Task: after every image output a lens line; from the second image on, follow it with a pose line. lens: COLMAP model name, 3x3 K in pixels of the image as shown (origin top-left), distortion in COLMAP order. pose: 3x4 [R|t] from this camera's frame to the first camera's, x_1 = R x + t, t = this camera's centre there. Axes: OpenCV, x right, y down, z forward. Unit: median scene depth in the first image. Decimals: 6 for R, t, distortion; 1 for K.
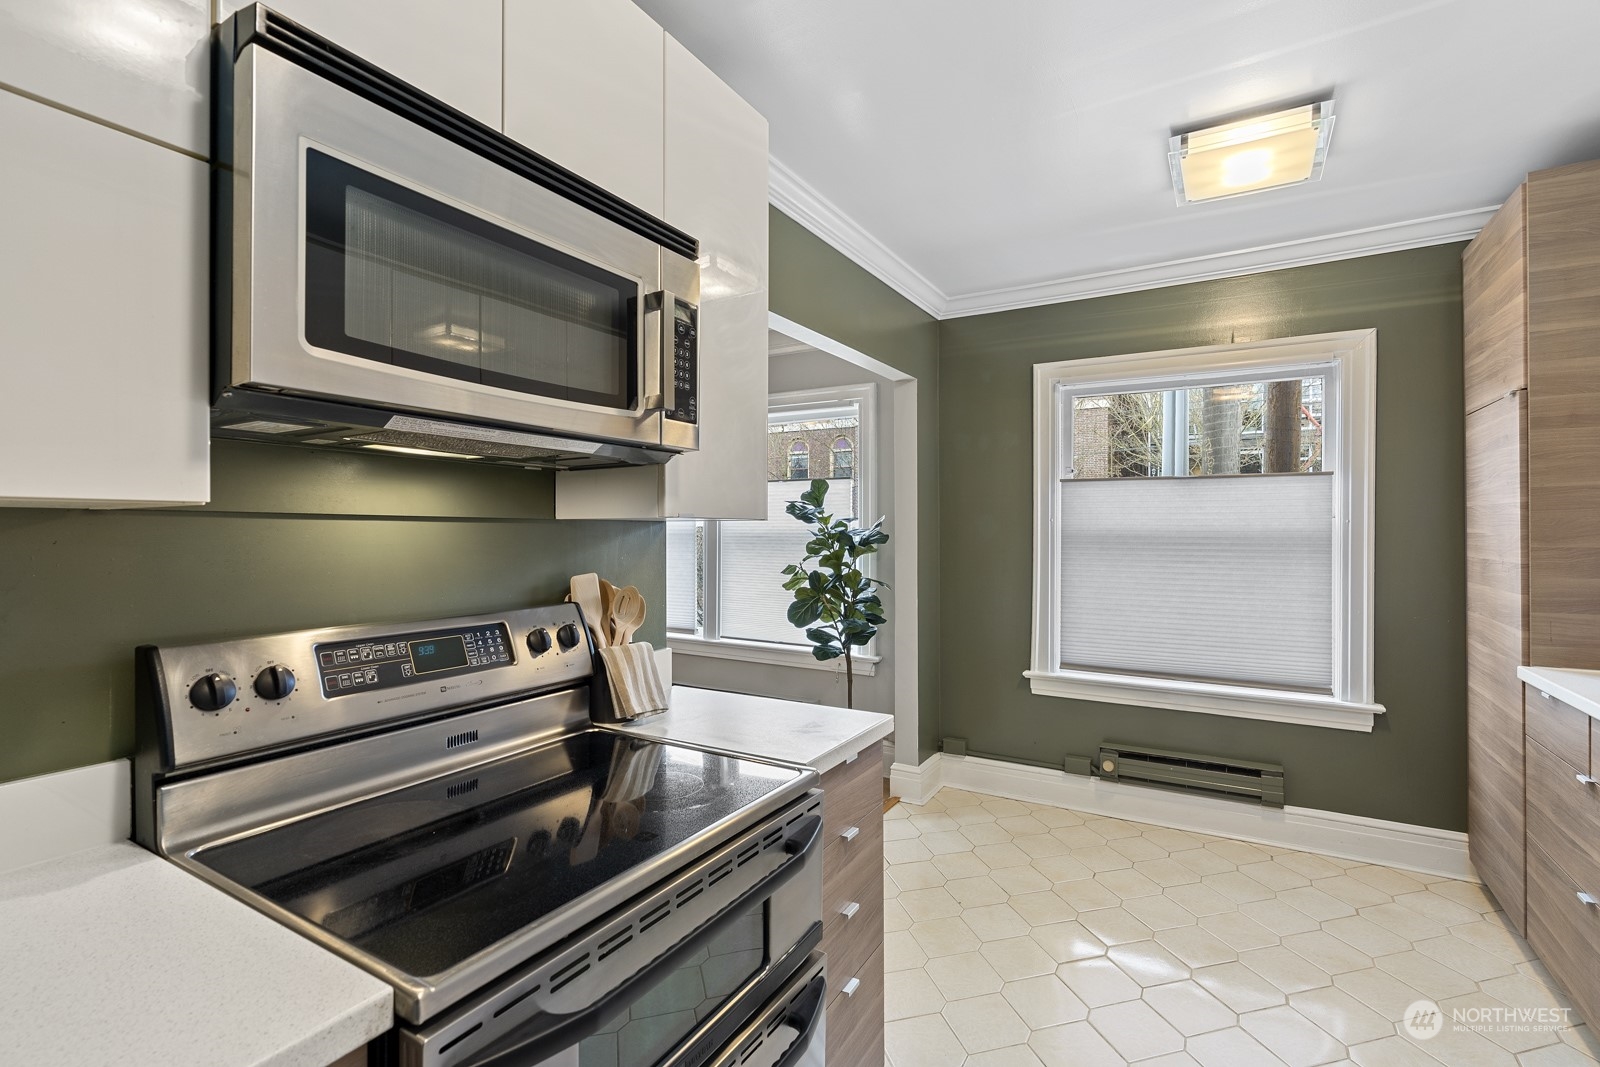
lens RADIAL K [[727.1, 0, 803.5], [0, 727.1, 529.0], [0, 0, 1]] dist [-0.003027, -0.000226]
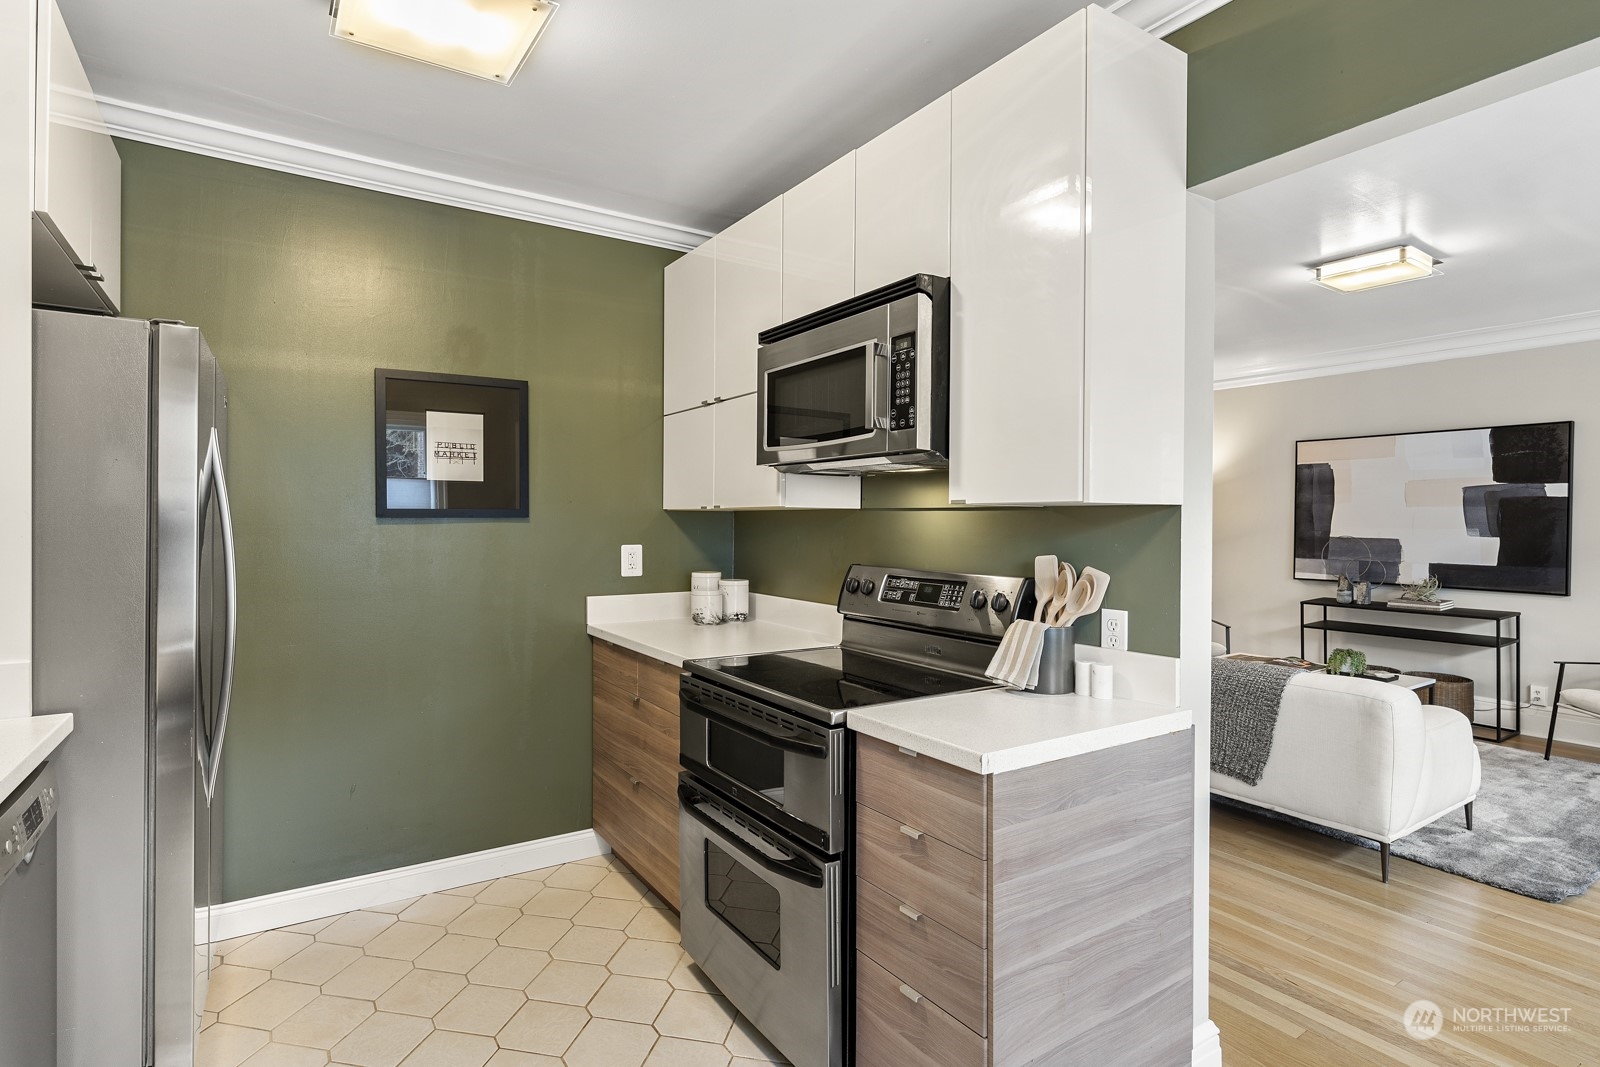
lens RADIAL K [[812.3, 0, 803.6], [0, 812.3, 533.7], [0, 0, 1]] dist [-0.006825, 0.003580]
pose [[-0.438276, 0.012527, -0.898753, 0.758897], [0.001771, 0.999913, 0.013073, 0.009568], [0.898839, 0.004138, -0.438260, 0.939575]]
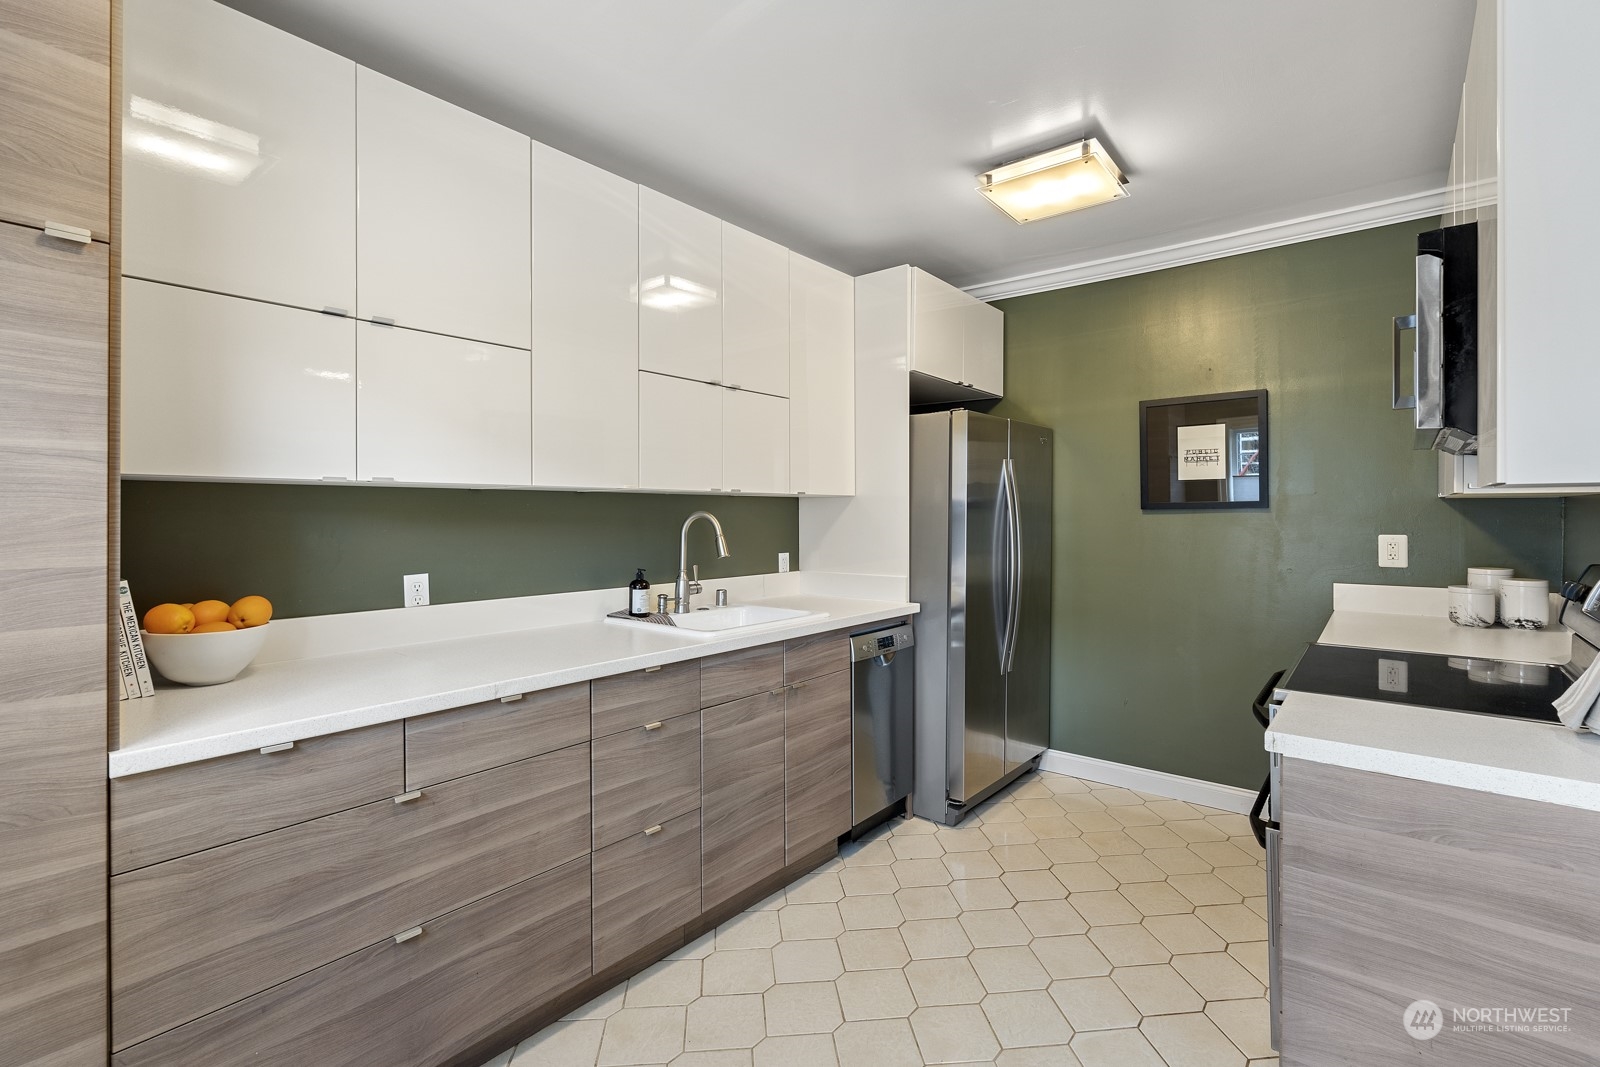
lens RADIAL K [[740.7, 0, 802.4], [0, 740.7, 519.1], [0, 0, 1]] dist [-0.000868, -0.000027]
pose [[-0.989321, 0.002827, 0.145723, 0.397939], [0.003368, 0.999988, 0.003467, 0.013017], [-0.145712, 0.003921, -0.989319, 1.474180]]
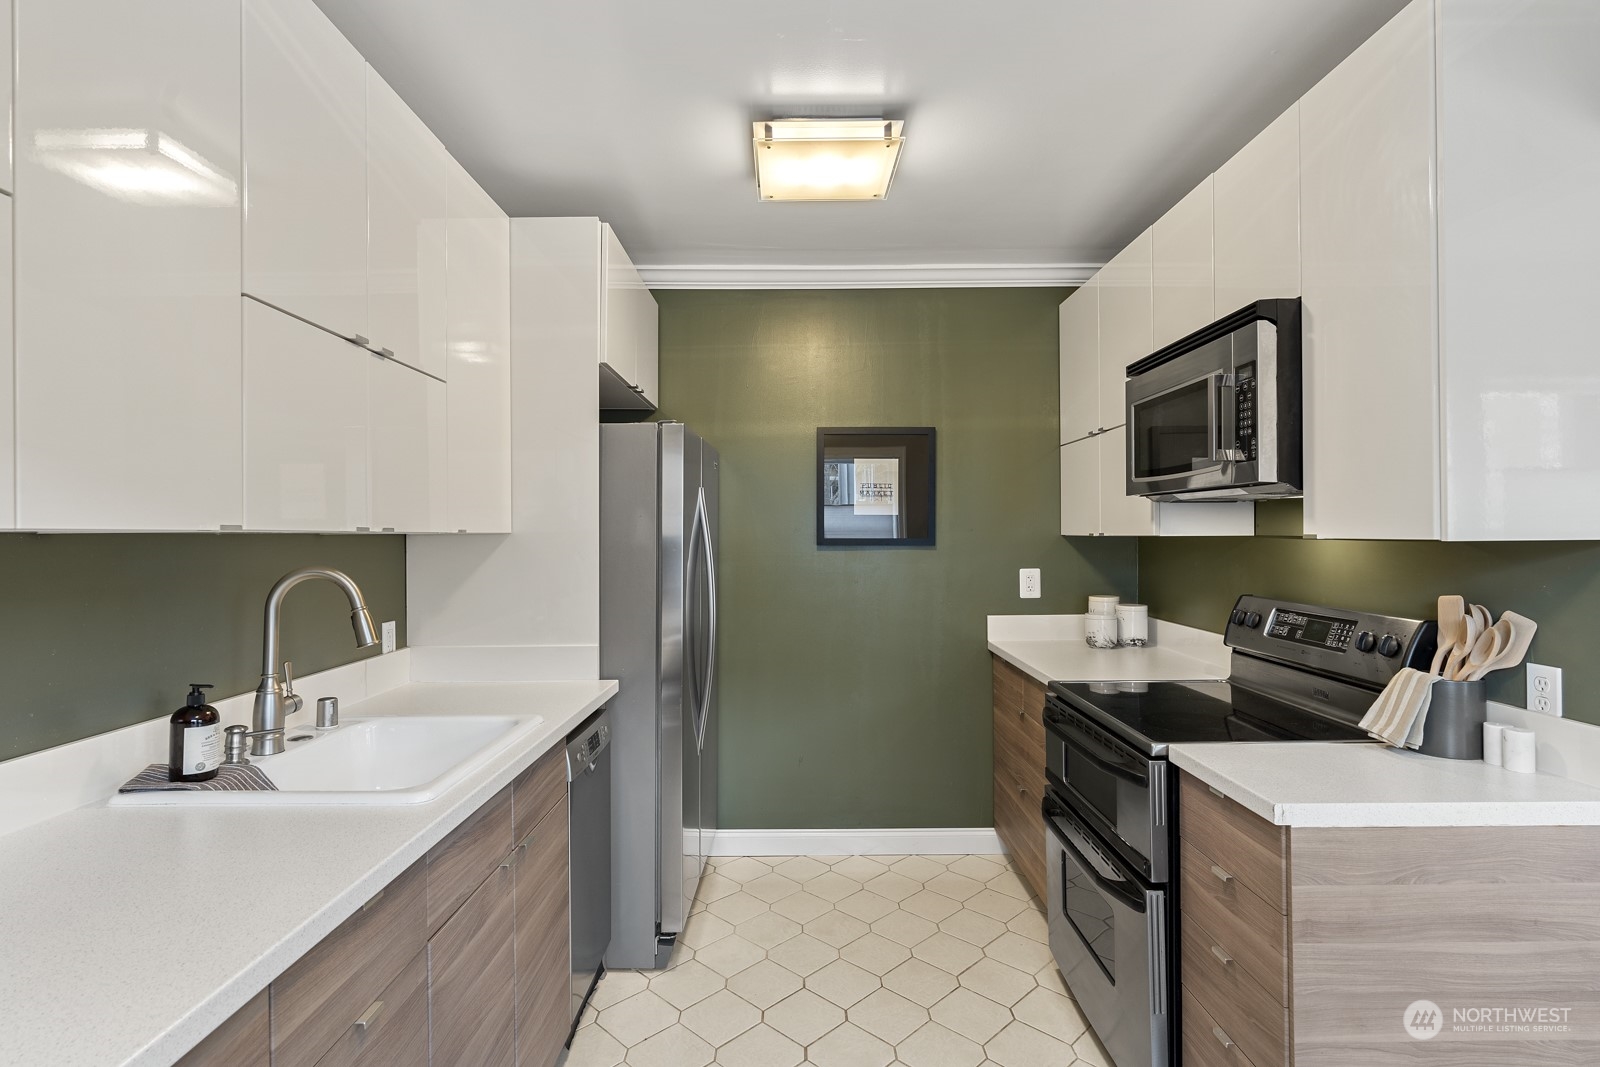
lens RADIAL K [[812.3, 0, 803.6], [0, 812.3, 533.7], [0, 0, 1]] dist [-0.006825, 0.003580]
pose [[-0.858575, 0.008435, -0.512619, 0.753978], [0.012152, 0.999919, -0.003901, -0.019353], [0.512544, -0.009579, -0.858608, 1.147795]]
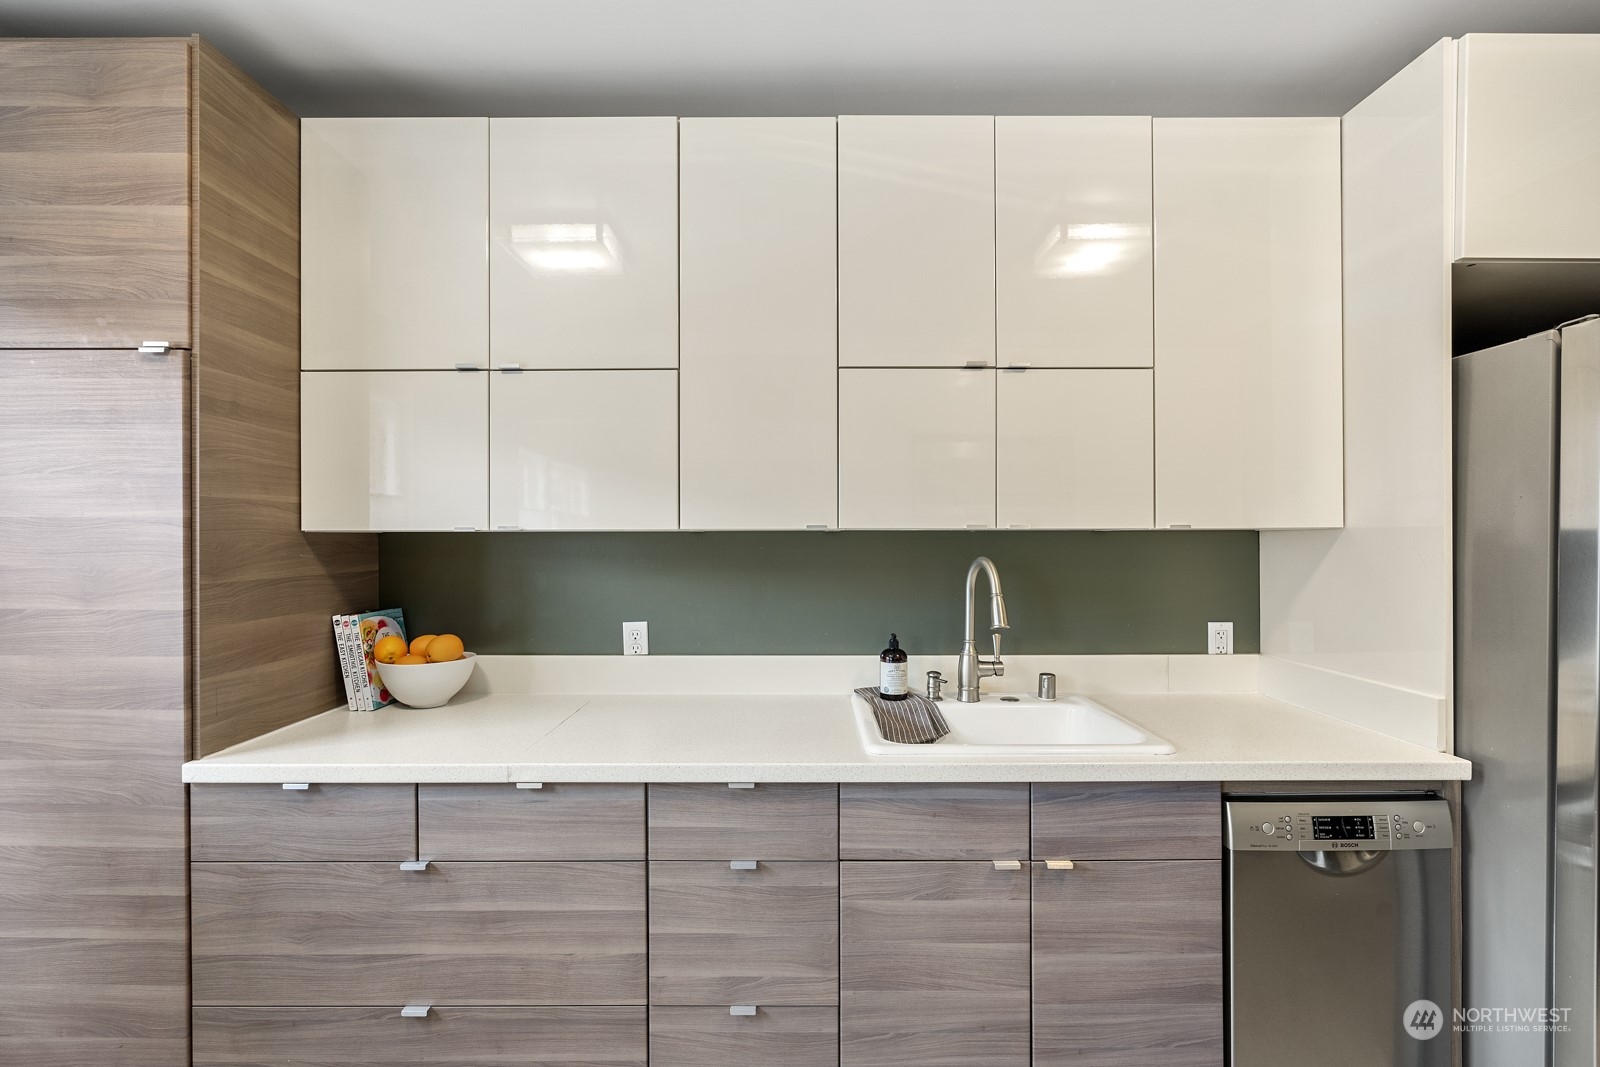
lens RADIAL K [[747.8, 0, 800.3], [0, 747.8, 540.0], [0, 0, 1]] dist [-0.006329, 0.000180]
pose [[-0.510490, 0.001419, 0.859883, 0.111234], [0.000031, 0.999999, -0.001632, -0.015310], [-0.859884, -0.000807, -0.510489, 0.865161]]
